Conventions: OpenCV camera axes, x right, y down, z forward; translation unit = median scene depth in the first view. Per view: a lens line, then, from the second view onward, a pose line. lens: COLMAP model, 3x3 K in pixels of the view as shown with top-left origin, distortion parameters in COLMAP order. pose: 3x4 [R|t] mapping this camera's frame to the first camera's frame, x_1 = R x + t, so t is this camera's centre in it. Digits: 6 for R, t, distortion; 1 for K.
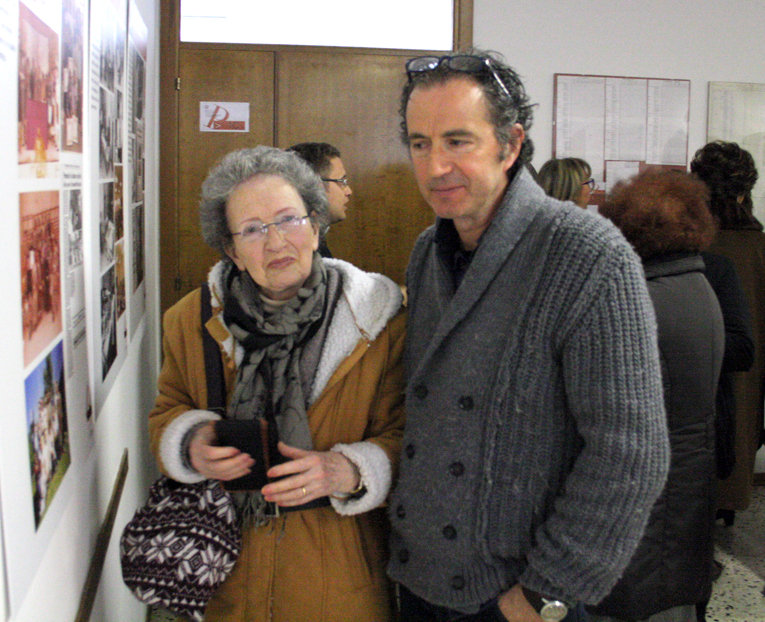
lens RADIAL K [[979.9, 0, 386.3], [0, 979.9, 308.3], [0, 0, 1]] dist [0.003297, 0.000000]
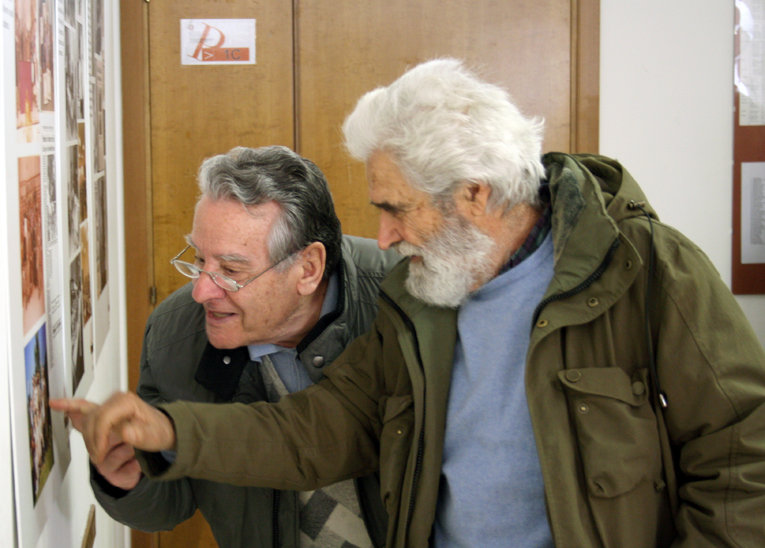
lens RADIAL K [[1507.5, 0, 380.2], [0, 1507.5, 276.1], [0, 0, 1]] dist [0.167617, 0.000000]
pose [[0.998001, -0.021532, -0.059424, 0.027405], [0.019420, 0.999167, -0.035893, 0.022013], [0.060148, 0.034667, 0.997587, -0.175324]]
